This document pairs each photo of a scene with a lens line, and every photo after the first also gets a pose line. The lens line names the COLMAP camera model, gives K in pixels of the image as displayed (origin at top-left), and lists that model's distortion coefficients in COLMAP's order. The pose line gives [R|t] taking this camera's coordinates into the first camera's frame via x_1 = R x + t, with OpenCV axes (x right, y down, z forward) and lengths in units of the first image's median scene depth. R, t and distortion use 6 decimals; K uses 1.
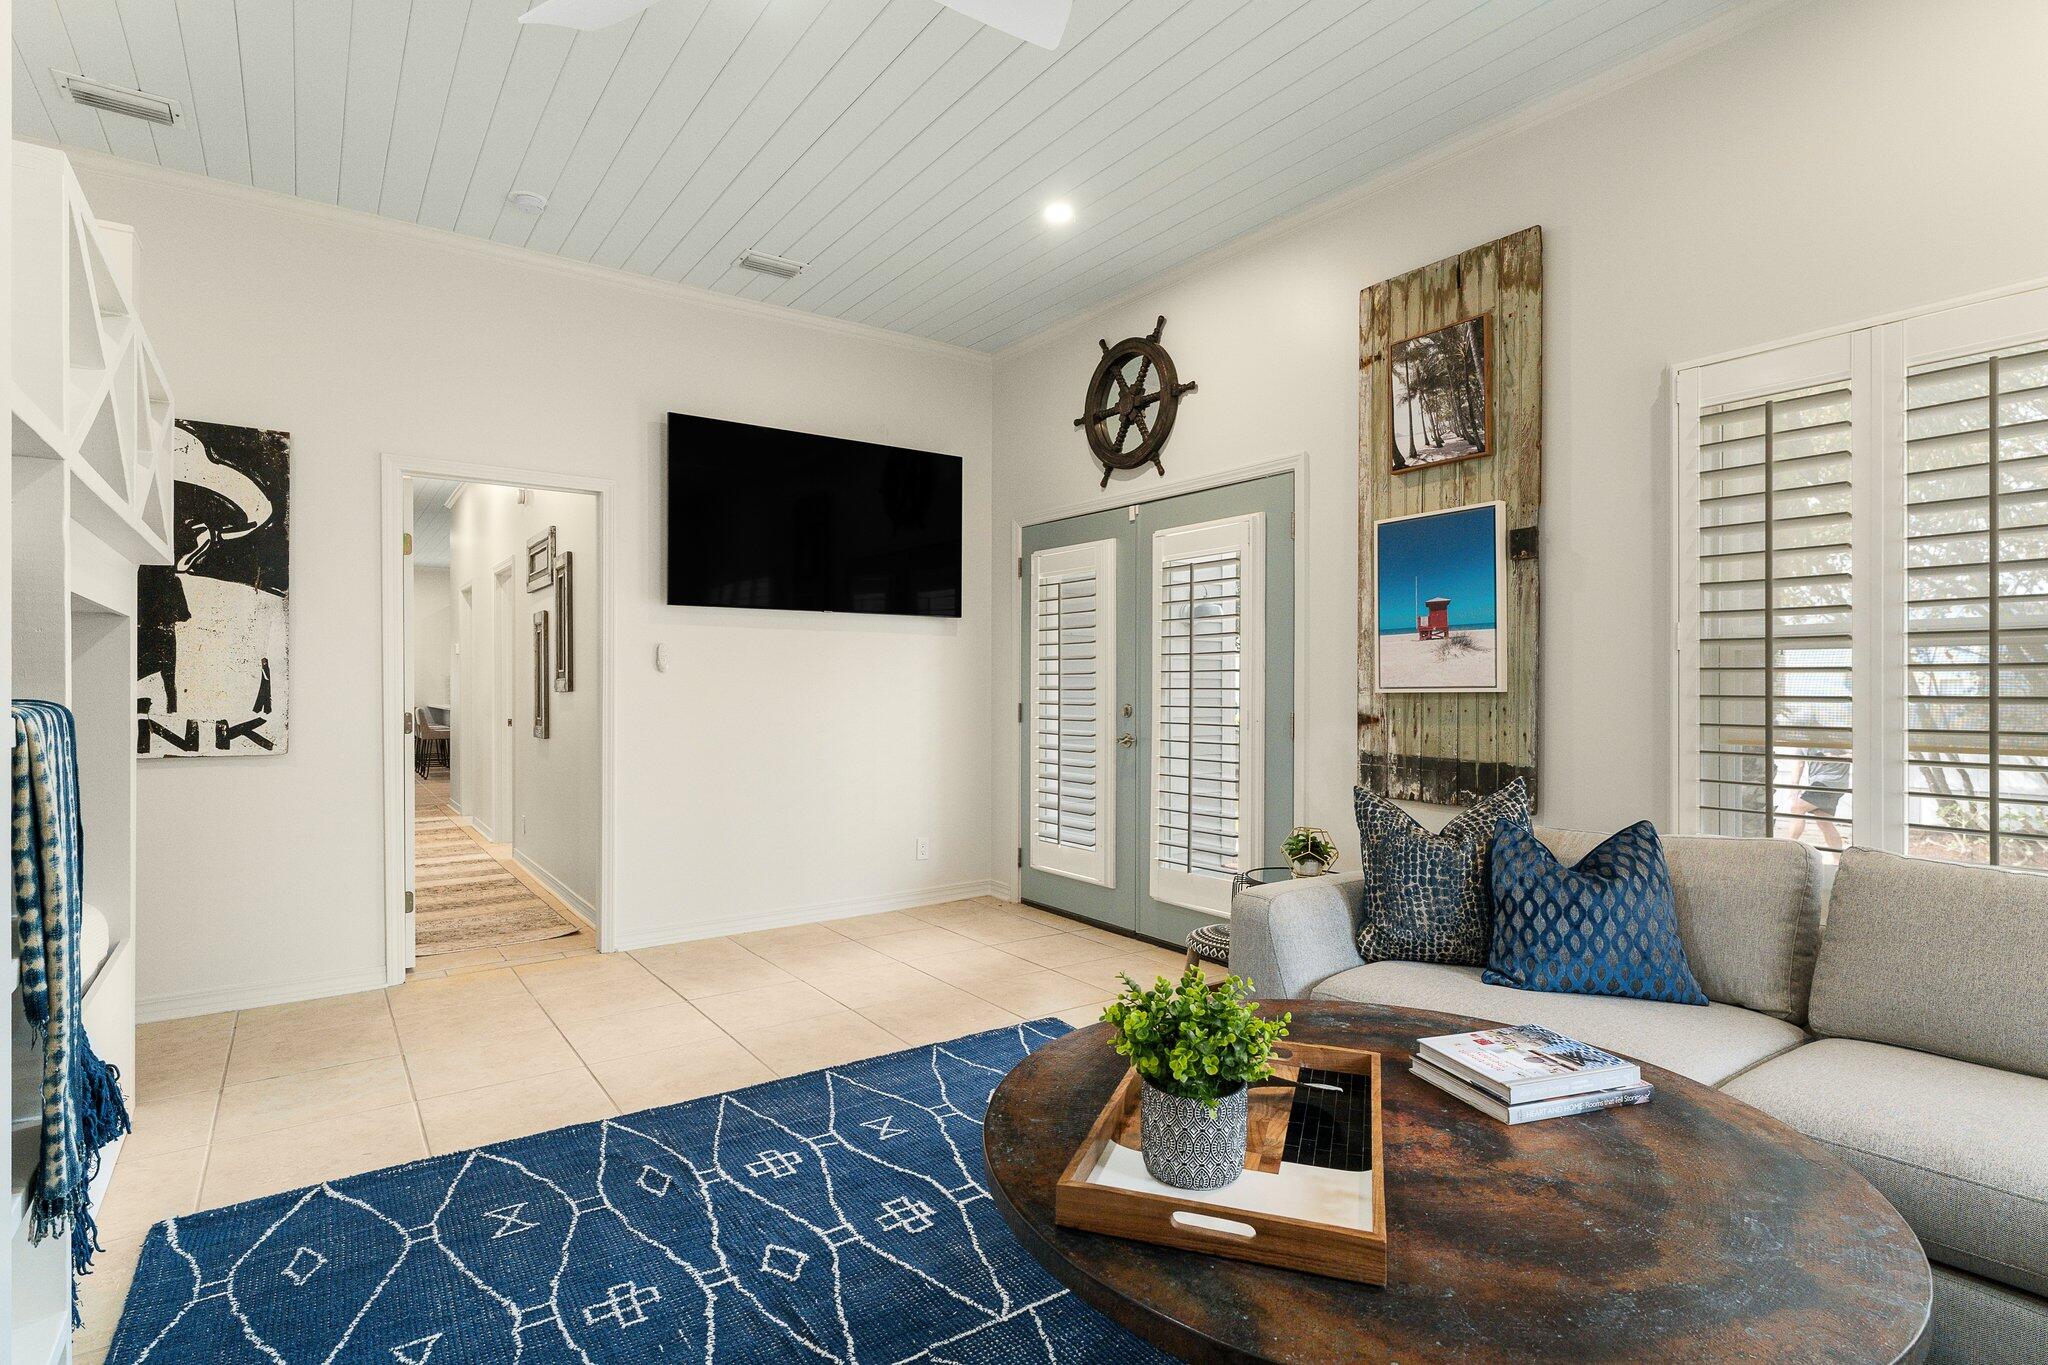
lens RADIAL K [[1013.2, 0, 1015.7], [0, 1013.2, 683.9], [0, 0, 1]] dist [-0.003733, -0.000488]
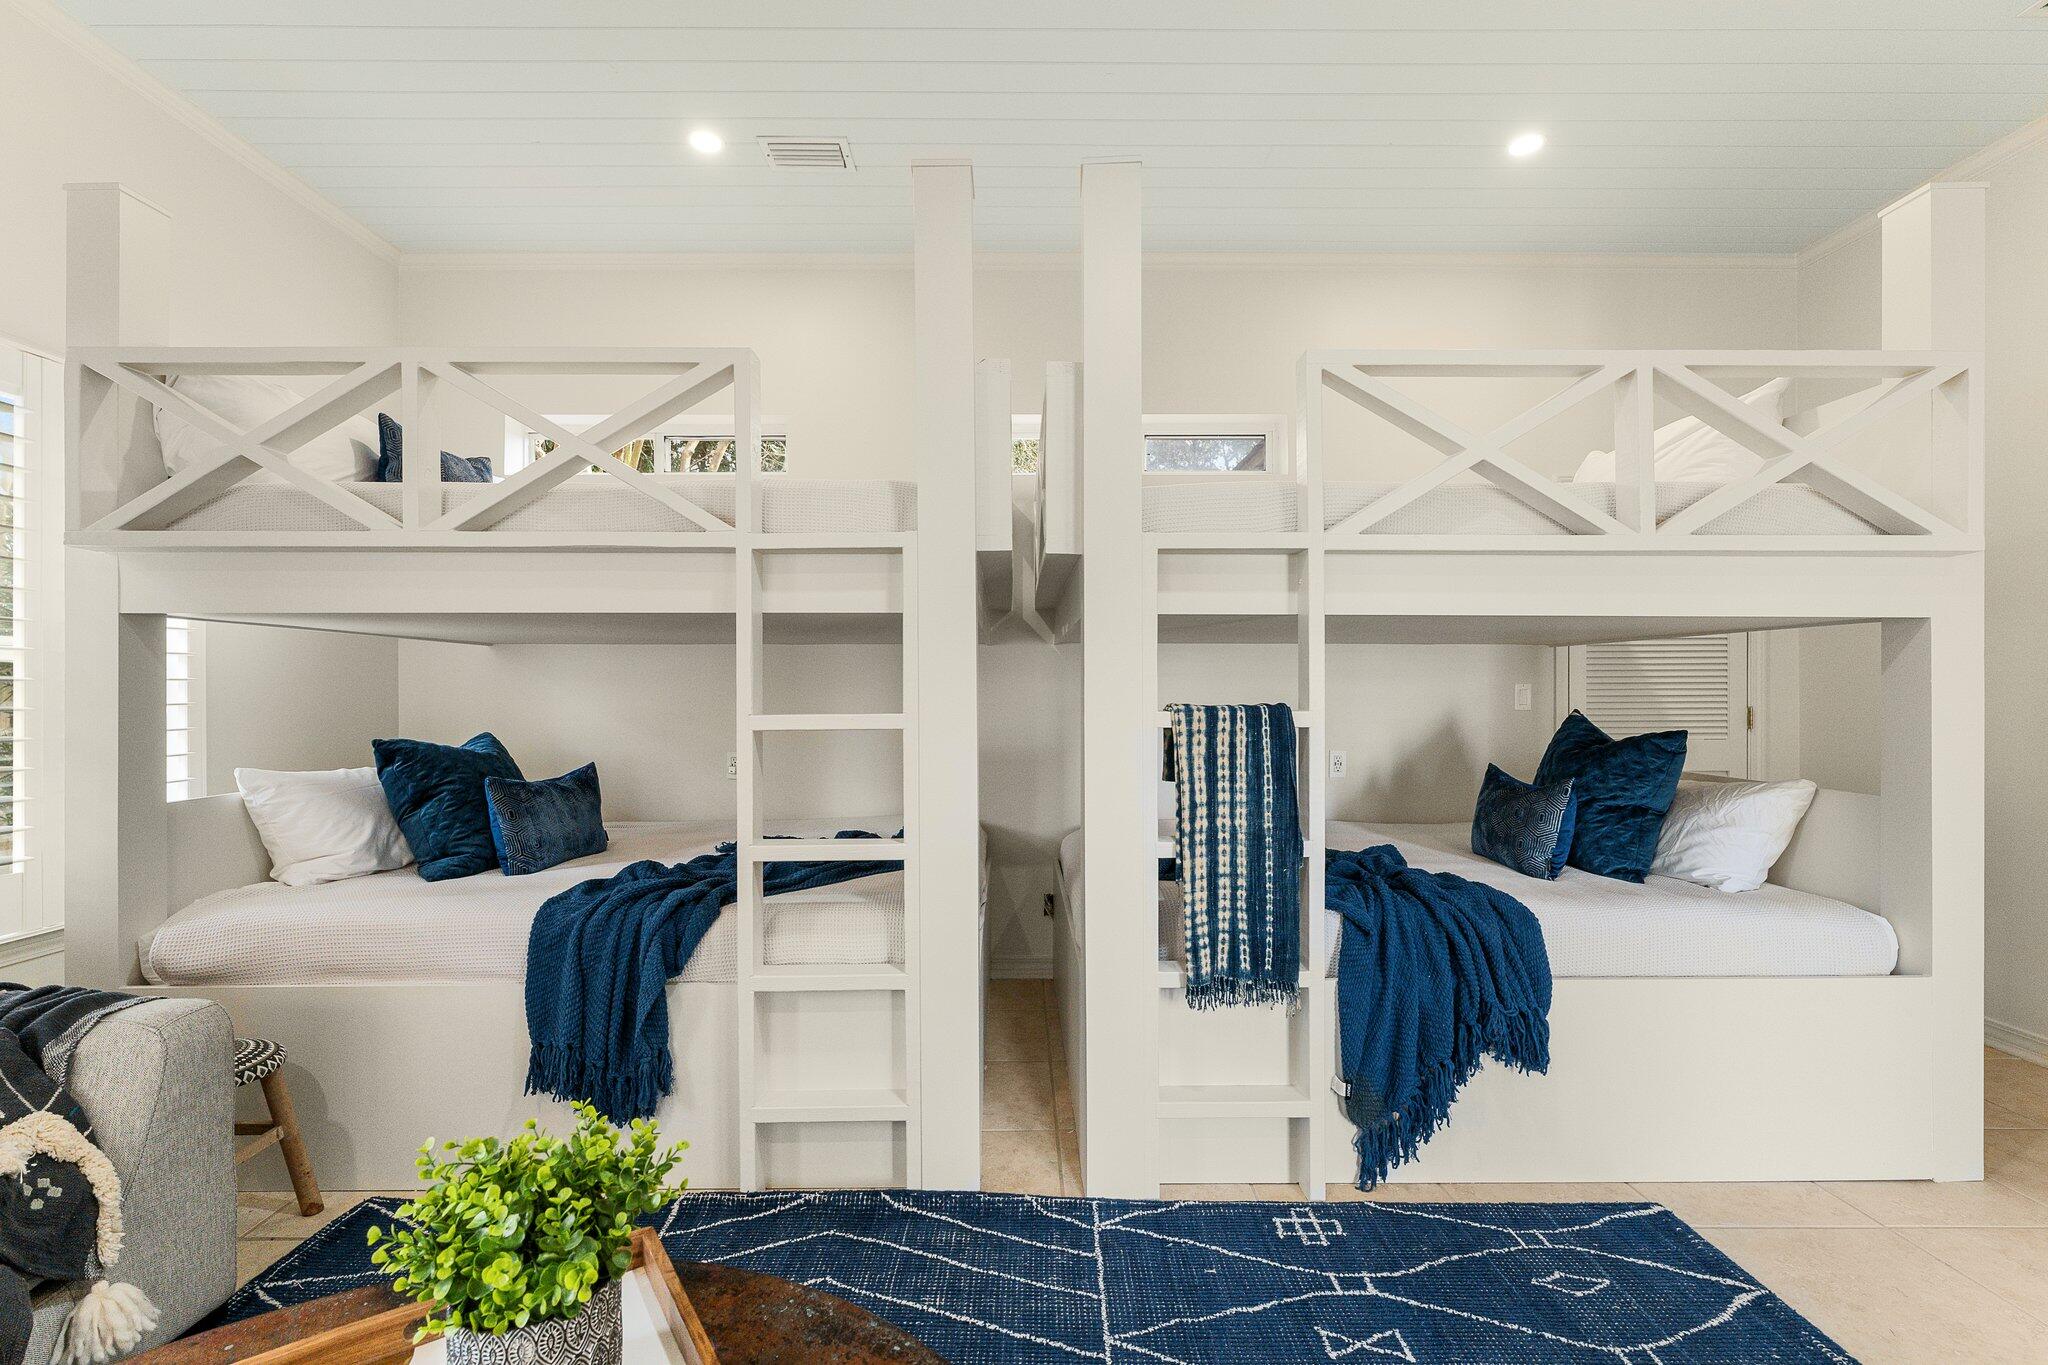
lens RADIAL K [[884.8, 0, 1022.9], [0, 884.8, 690.7], [0, 0, 1]] dist [-0.001377, -0.000034]
pose [[-0.572142, -0.001119, -0.820154, 0.271245], [-0.002386, 0.999997, 0.000300, -0.000574], [0.820151, 0.002128, -0.572143, 0.929222]]
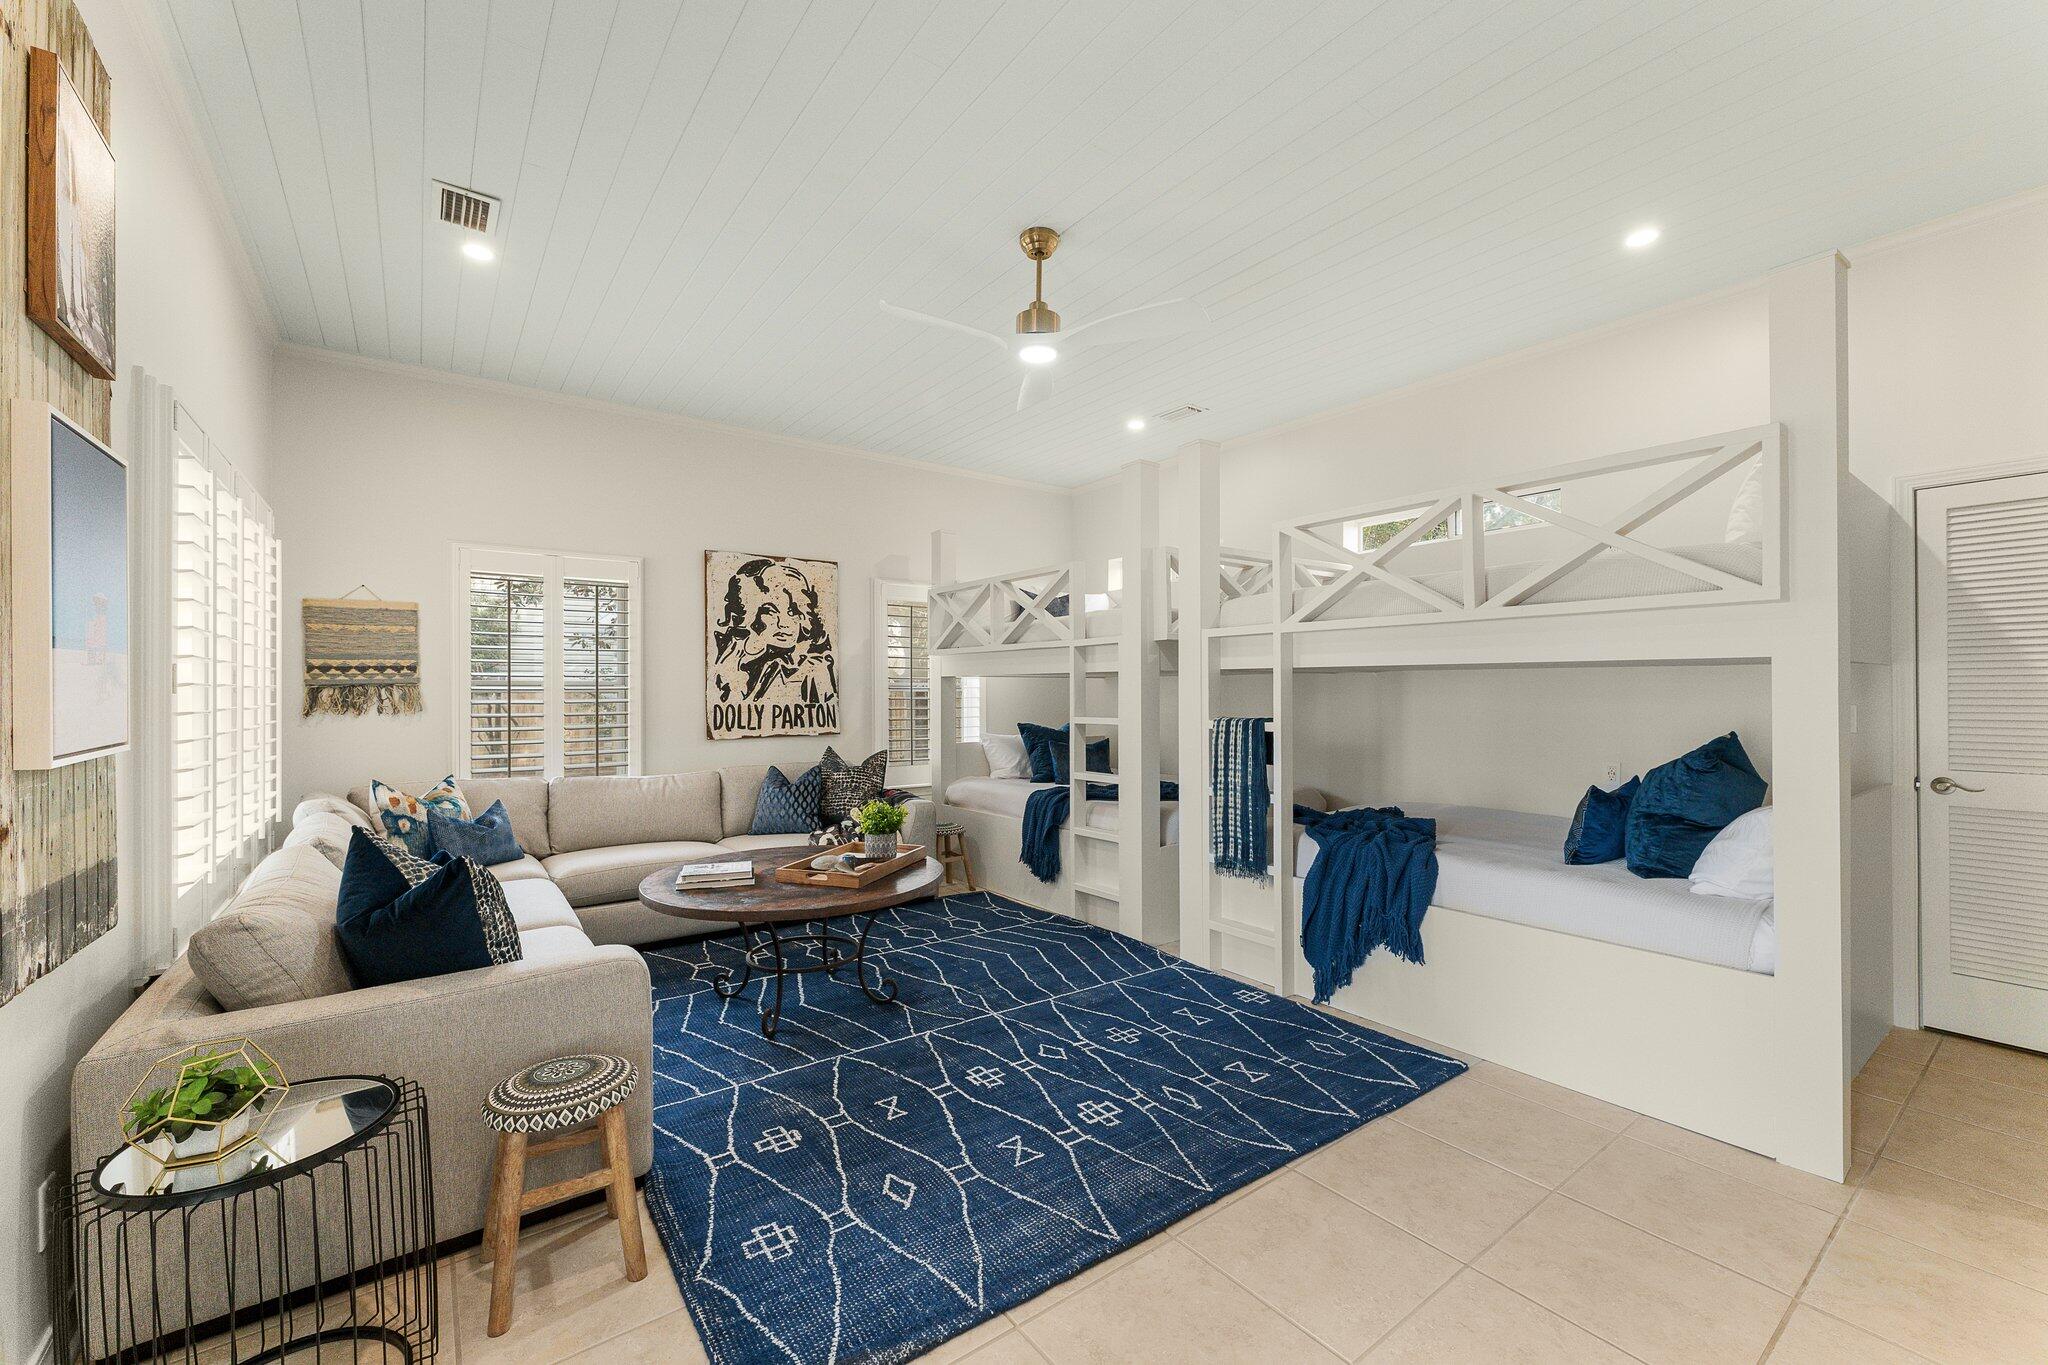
lens RADIAL K [[815.9, 0, 1021.8], [0, 815.9, 690.5], [0, 0, 1]] dist [0.000592, 0.000005]
pose [[-0.999767, 0.000948, -0.021552, -0.132032], [0.000884, 0.999995, 0.002953, -0.043692], [0.021555, 0.002933, -0.999763, 2.121360]]
